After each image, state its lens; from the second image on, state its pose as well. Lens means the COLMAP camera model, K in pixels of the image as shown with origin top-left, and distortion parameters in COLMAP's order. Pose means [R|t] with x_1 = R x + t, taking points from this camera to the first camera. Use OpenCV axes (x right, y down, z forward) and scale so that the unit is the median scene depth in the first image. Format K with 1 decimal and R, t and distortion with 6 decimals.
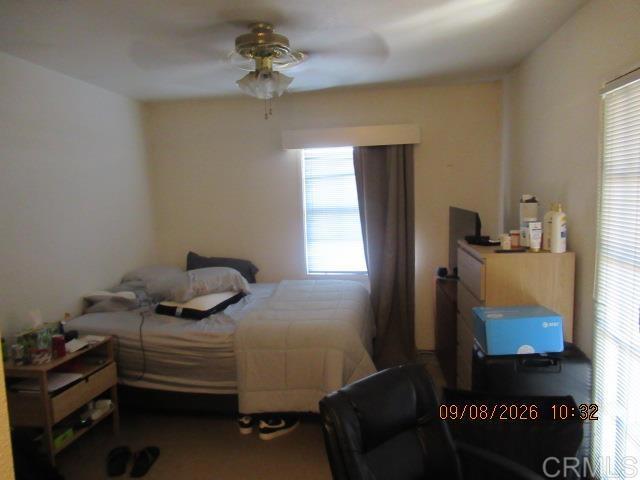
lens RADIAL K [[474.1, 0, 317.8], [0, 474.1, 239.4], [0, 0, 1]] dist [-0.015578, -0.002524]
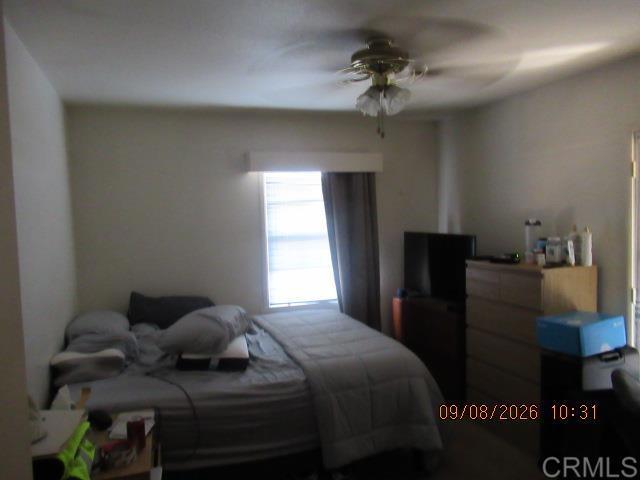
lens RADIAL K [[474.1, 0, 319.2], [0, 474.1, 241.4], [0, 0, 1]] dist [-0.015578, -0.002524]
pose [[0.883022, -0.022706, 0.468782, -0.396897], [0.050398, 0.997641, -0.046610, -0.007245], [-0.466618, 0.064783, 0.882083, 0.148104]]
